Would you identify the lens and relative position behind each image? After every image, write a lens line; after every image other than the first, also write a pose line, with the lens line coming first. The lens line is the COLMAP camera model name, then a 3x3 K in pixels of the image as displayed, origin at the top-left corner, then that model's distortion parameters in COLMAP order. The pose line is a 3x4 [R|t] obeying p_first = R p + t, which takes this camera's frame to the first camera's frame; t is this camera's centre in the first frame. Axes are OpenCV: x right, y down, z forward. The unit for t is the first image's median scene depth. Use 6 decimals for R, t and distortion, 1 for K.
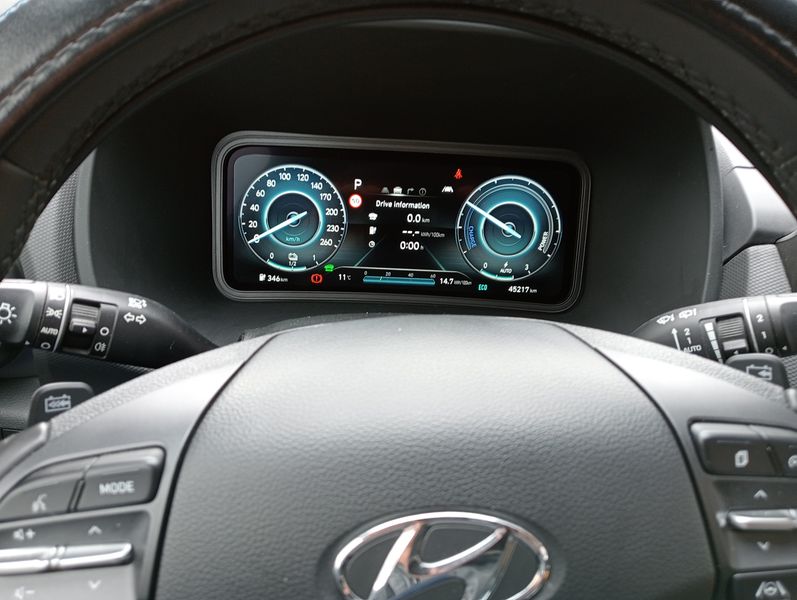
lens RADIAL K [[628.7, 0, 394.9], [0, 628.7, 297.8], [0, 0, 1]] dist [0.061604, -0.116984]
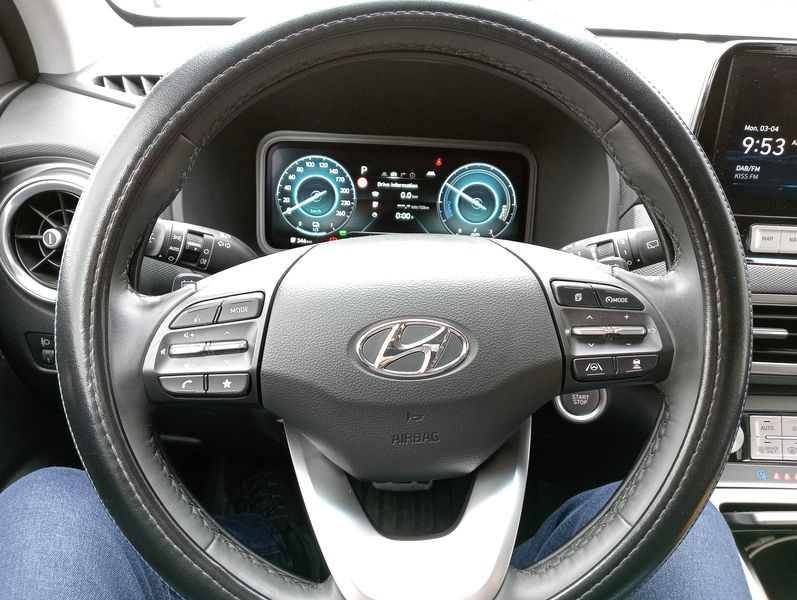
lens RADIAL K [[628.7, 0, 394.9], [0, 628.7, 297.8], [0, 0, 1]] dist [0.061604, -0.116984]
pose [[0.999978, -0.004895, -0.004422, 0.011547], [0.004807, 0.999794, -0.019704, 0.119421], [0.004517, 0.019683, 0.999796, -0.339943]]
